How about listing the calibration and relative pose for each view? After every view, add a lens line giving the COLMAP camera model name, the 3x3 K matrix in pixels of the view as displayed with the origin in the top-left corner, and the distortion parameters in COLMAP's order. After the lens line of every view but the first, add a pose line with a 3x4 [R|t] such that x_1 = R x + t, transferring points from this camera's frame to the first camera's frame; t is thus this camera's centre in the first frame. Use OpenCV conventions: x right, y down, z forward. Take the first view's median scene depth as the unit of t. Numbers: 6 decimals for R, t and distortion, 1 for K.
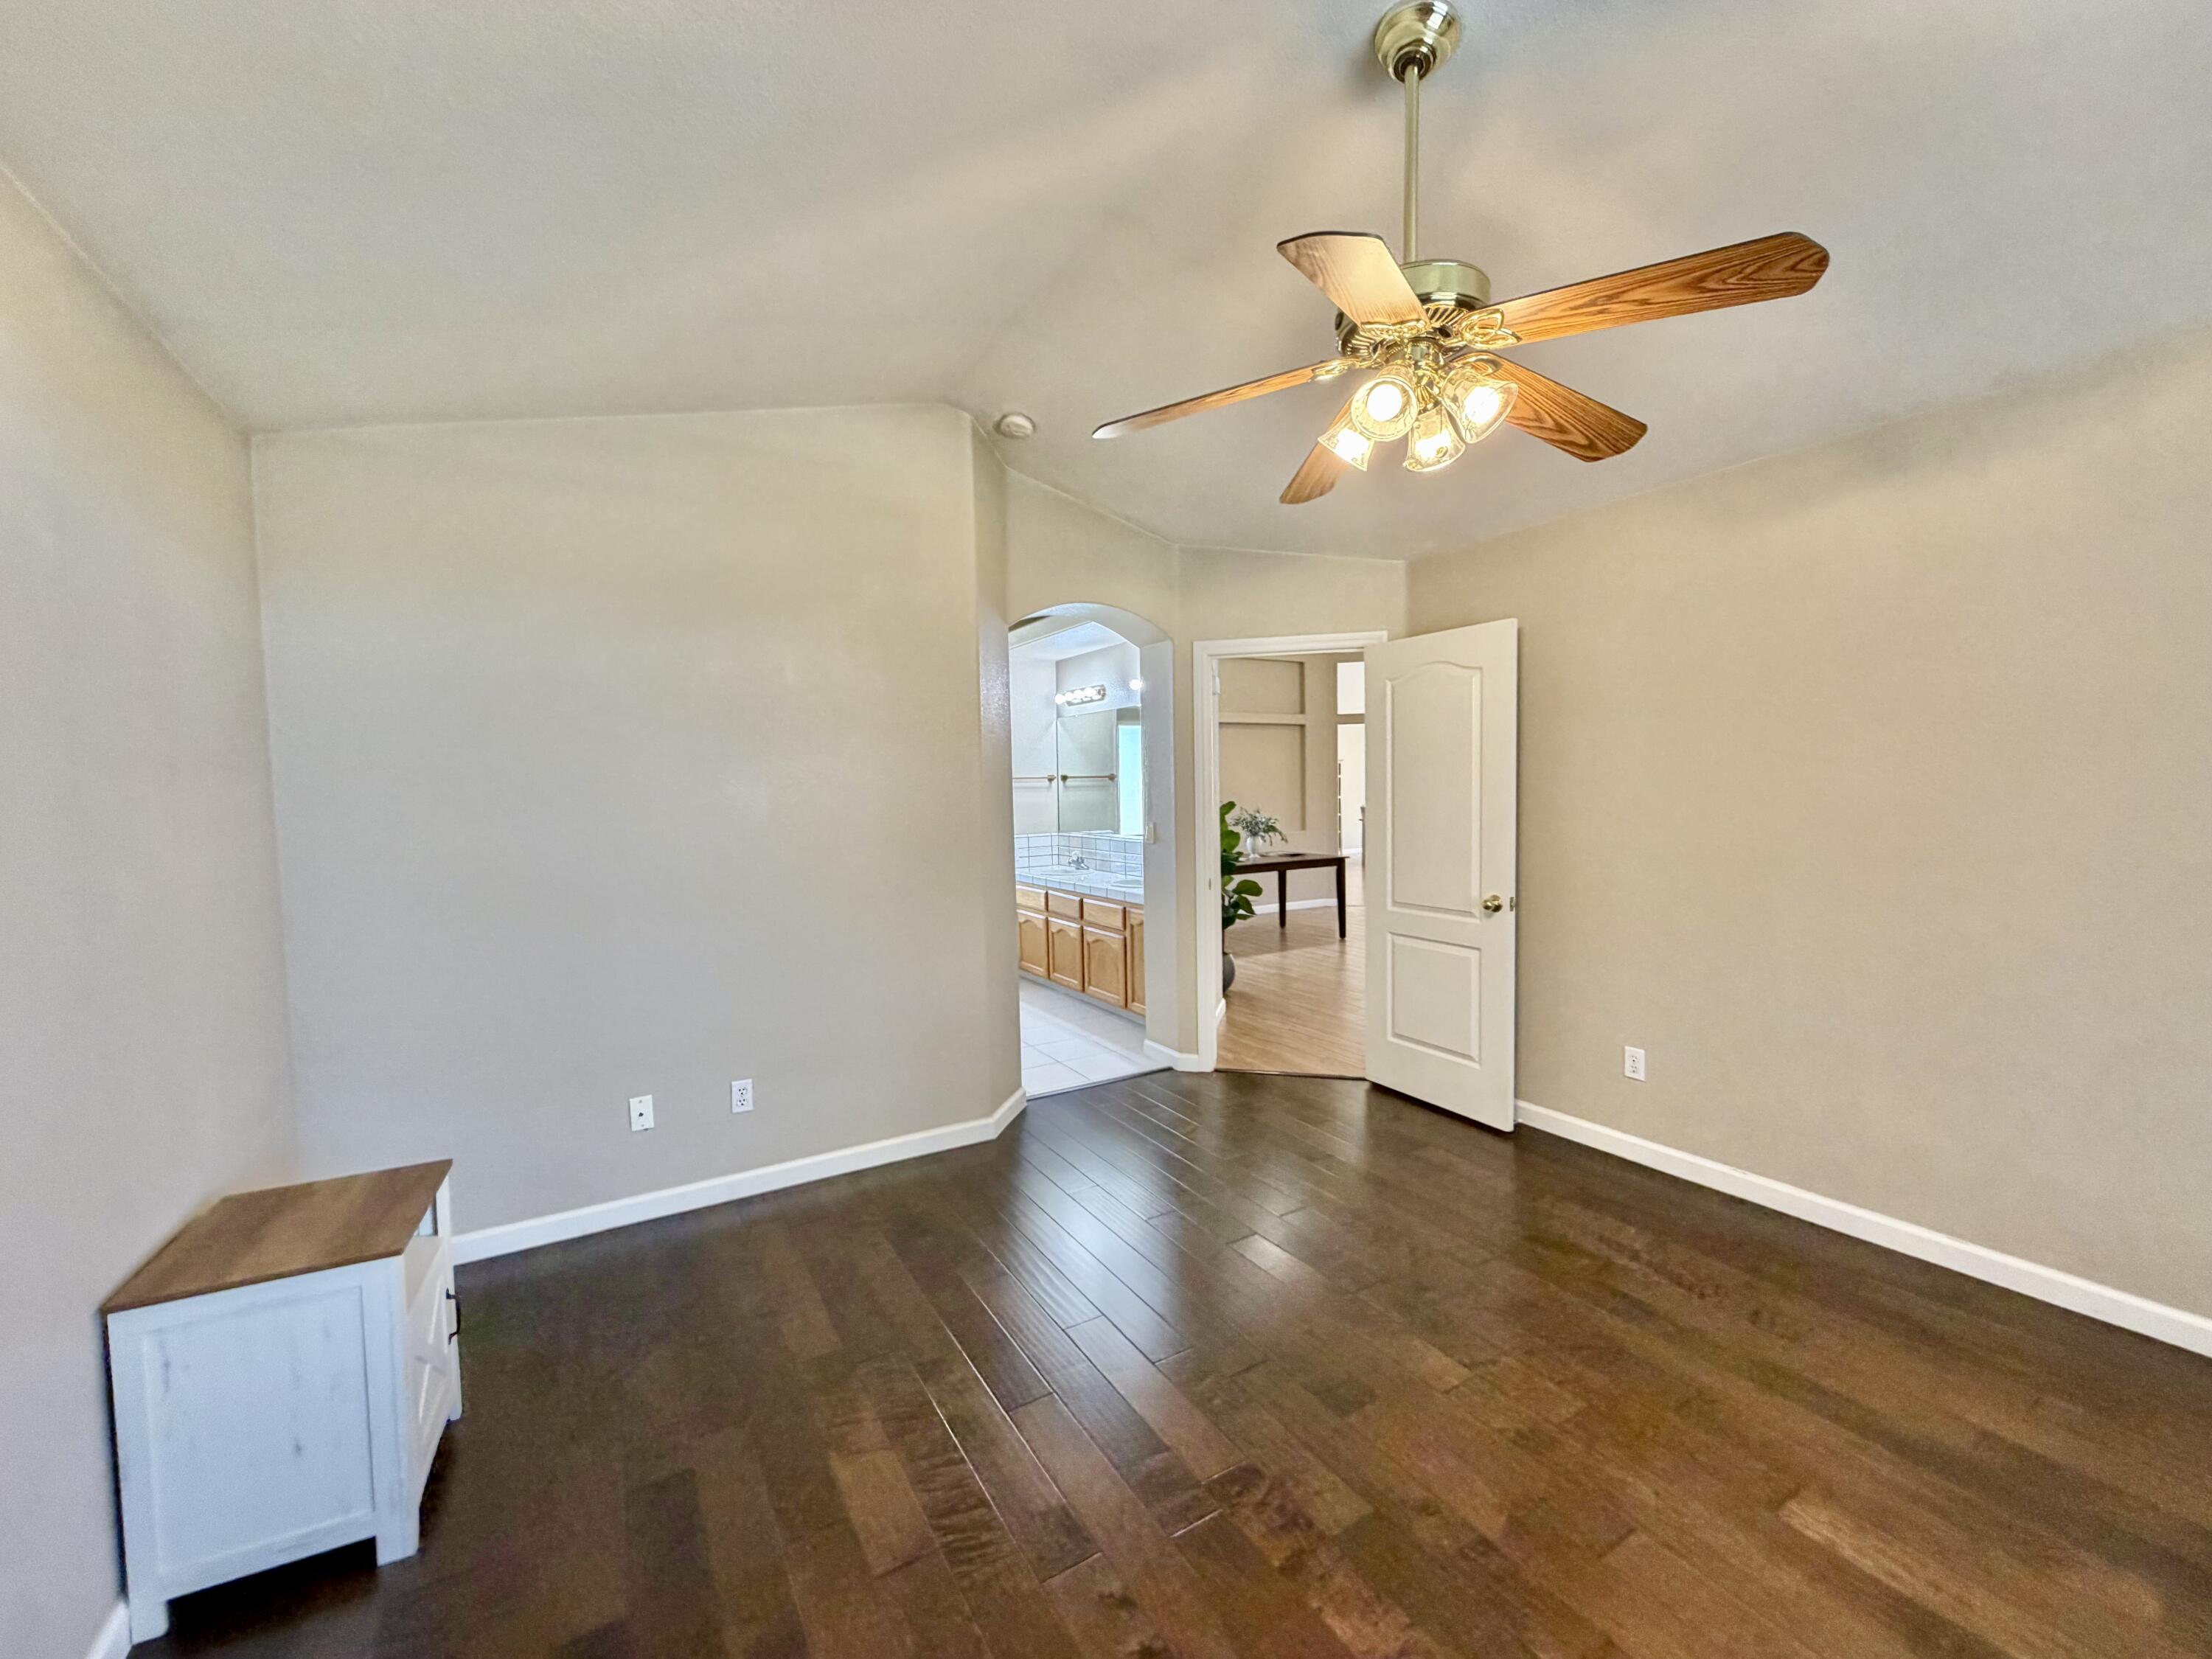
lens RADIAL K [[885.9, 0, 1097.7], [0, 885.9, 824.4], [0, 0, 1]] dist [-0.004305, 0.002505]
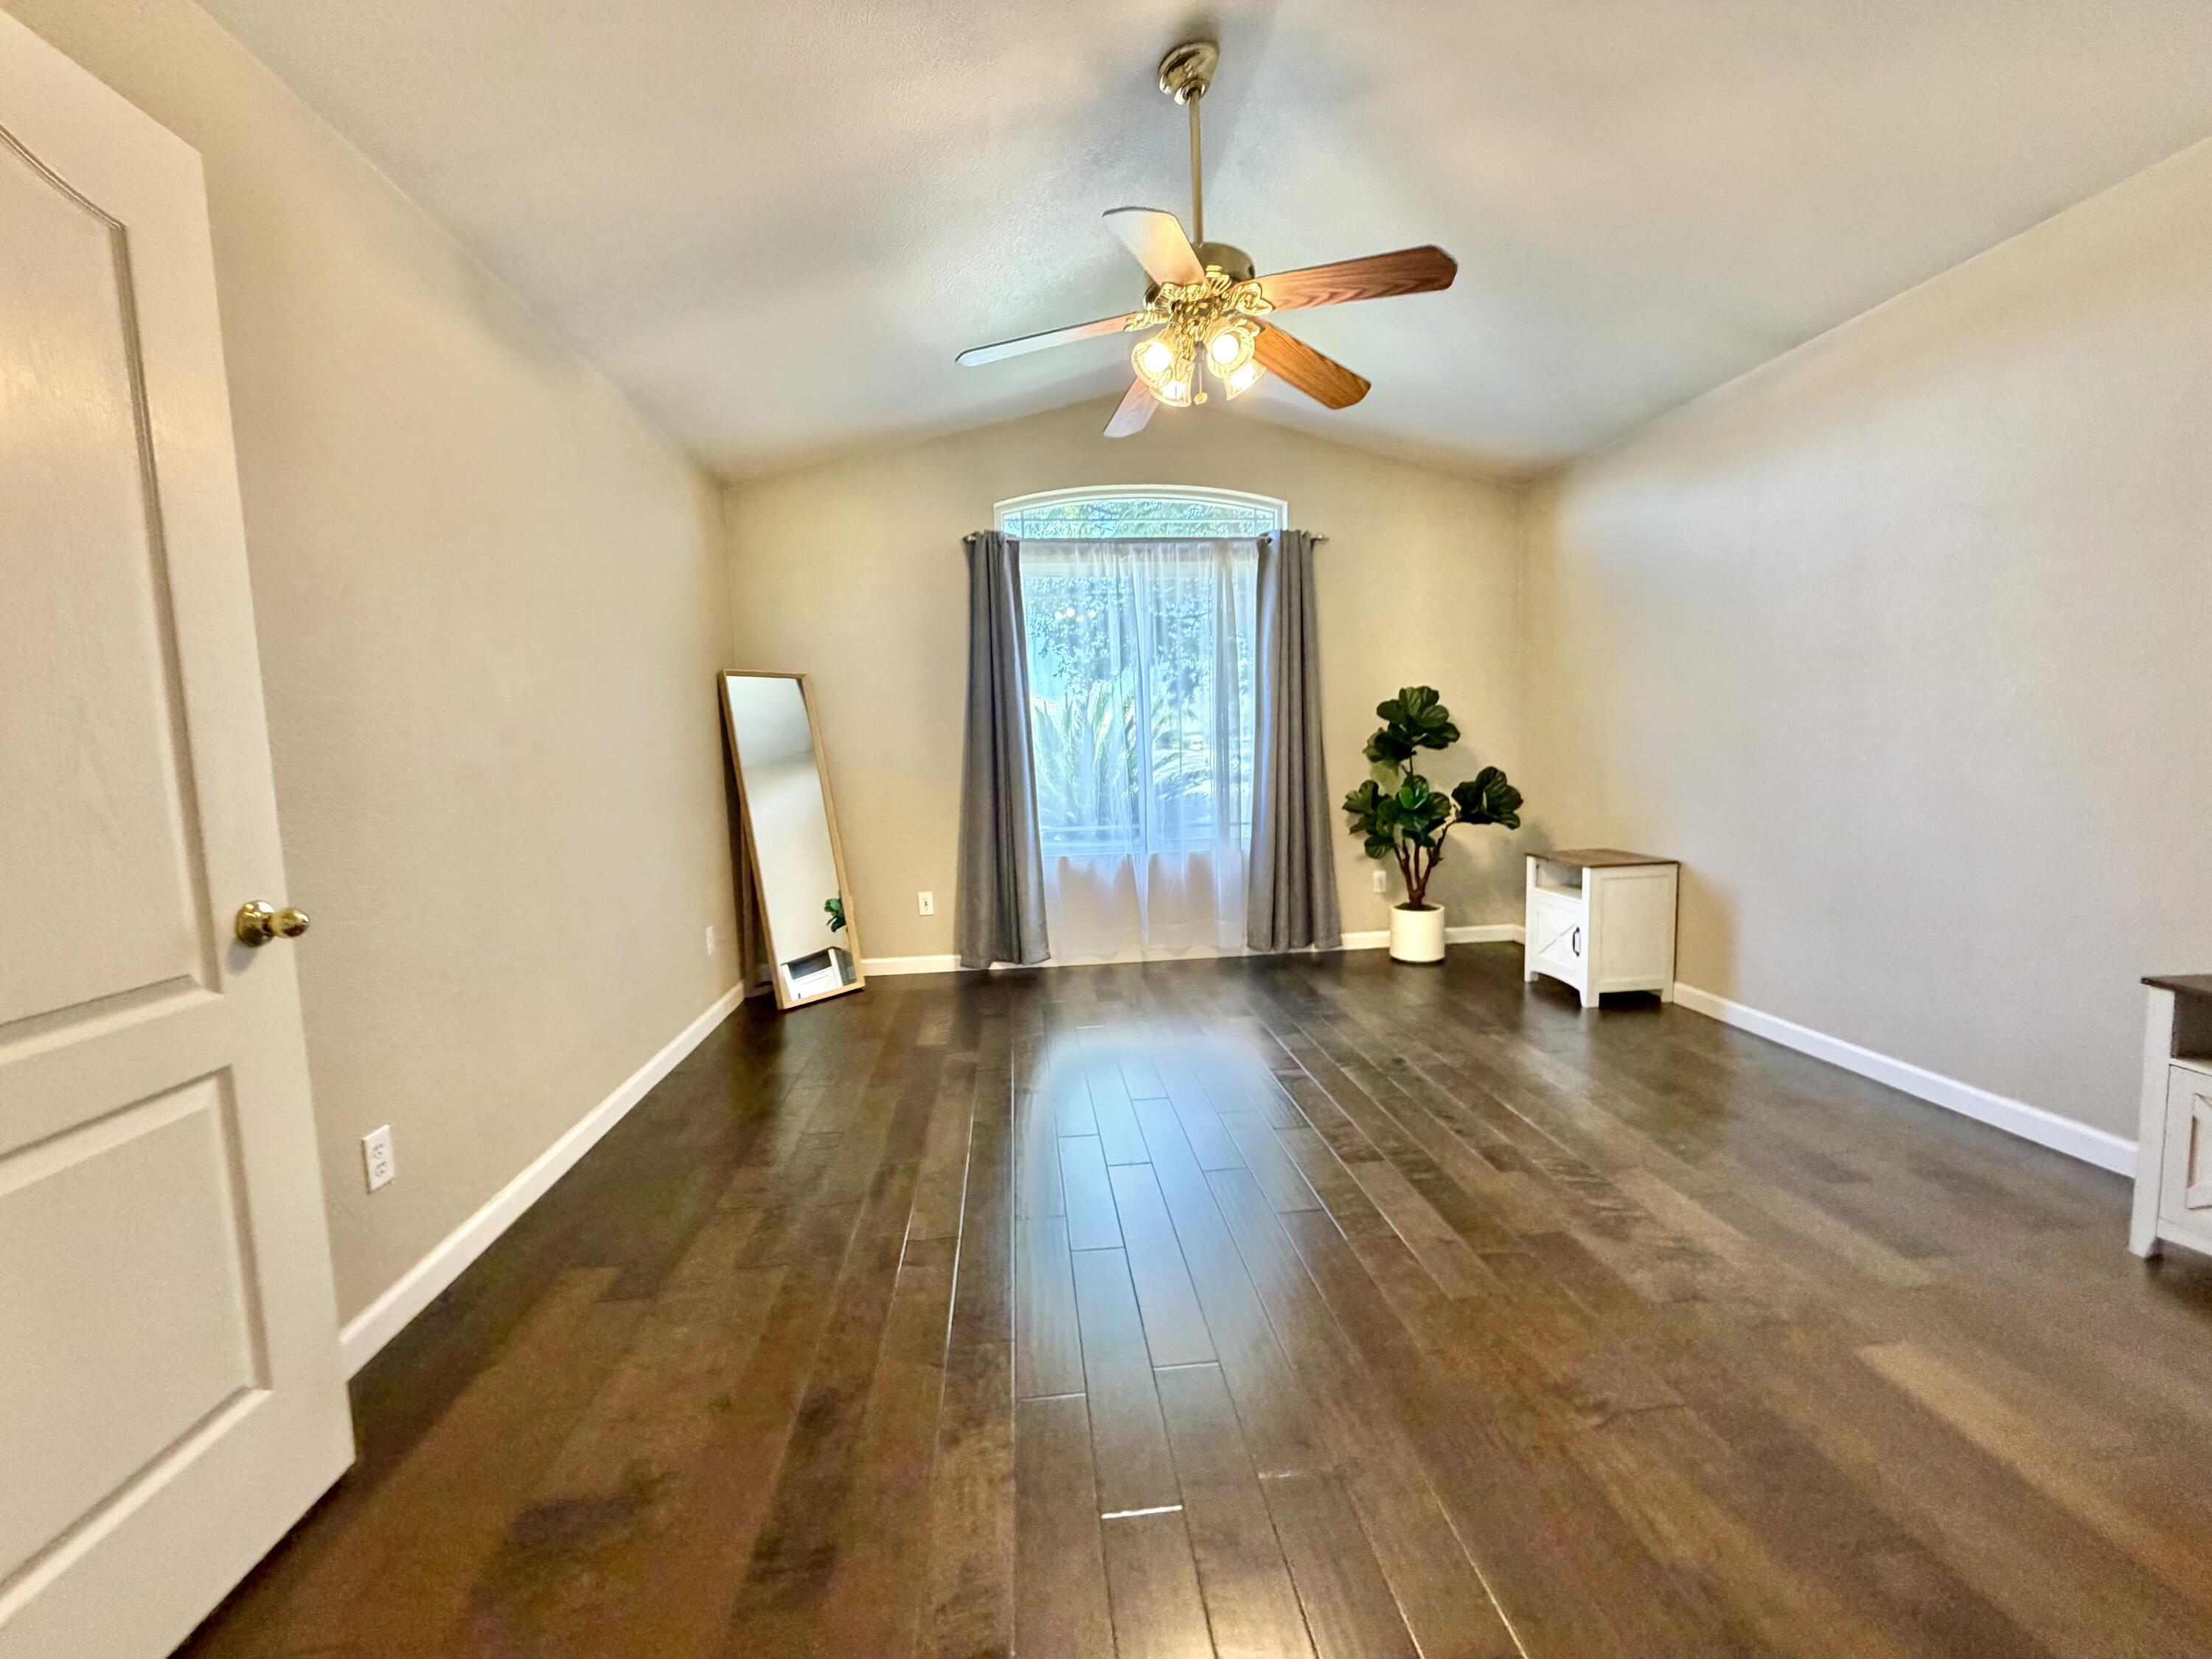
lens RADIAL K [[887.7, 0, 1097.8], [0, 887.7, 826.8], [0, 0, 1]] dist [-0.000337, 0.000130]
pose [[-0.909603, 0.011691, 0.415315, -0.010291], [0.069237, 0.989892, 0.123774, 0.012732], [-0.409670, 0.141340, -0.901218, 0.523356]]
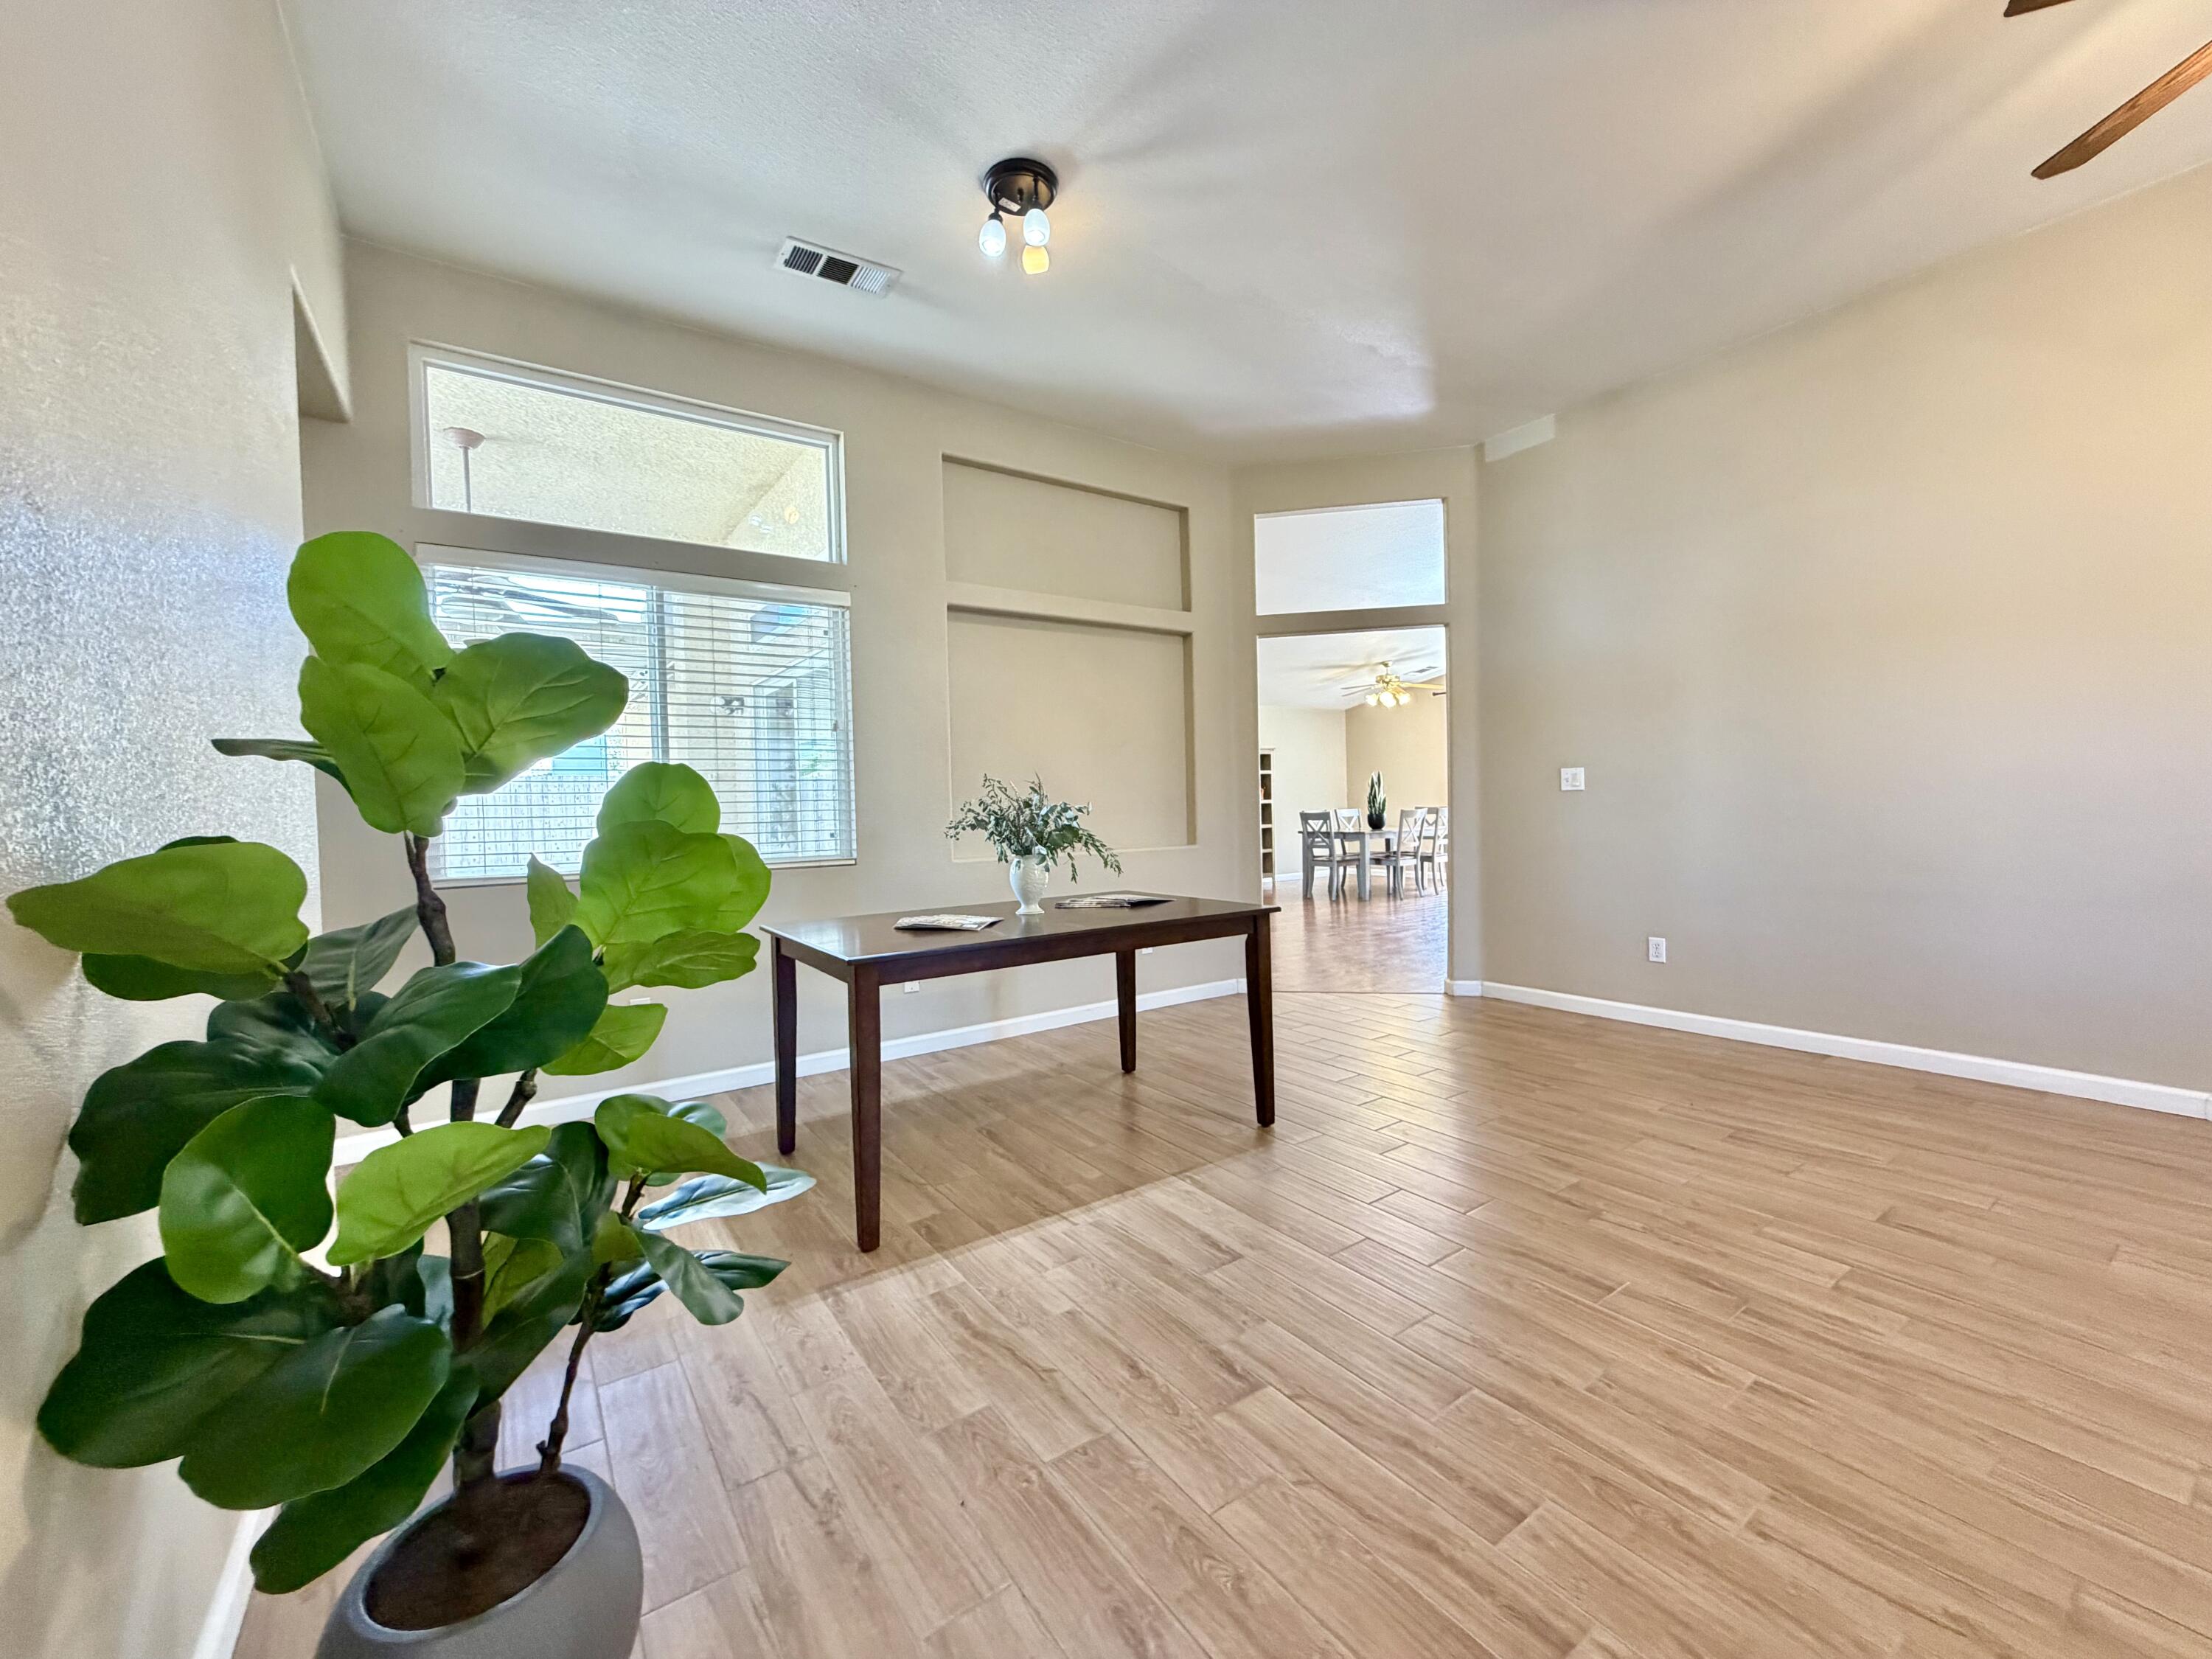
lens RADIAL K [[885.9, 0, 1097.7], [0, 885.9, 824.4], [0, 0, 1]] dist [-0.004305, 0.002505]
pose [[0.997590, -0.008487, 0.068857, 0.180943], [0.010304, 0.999607, -0.026076, 0.010181], [-0.068609, 0.026722, 0.997286, 0.628000]]
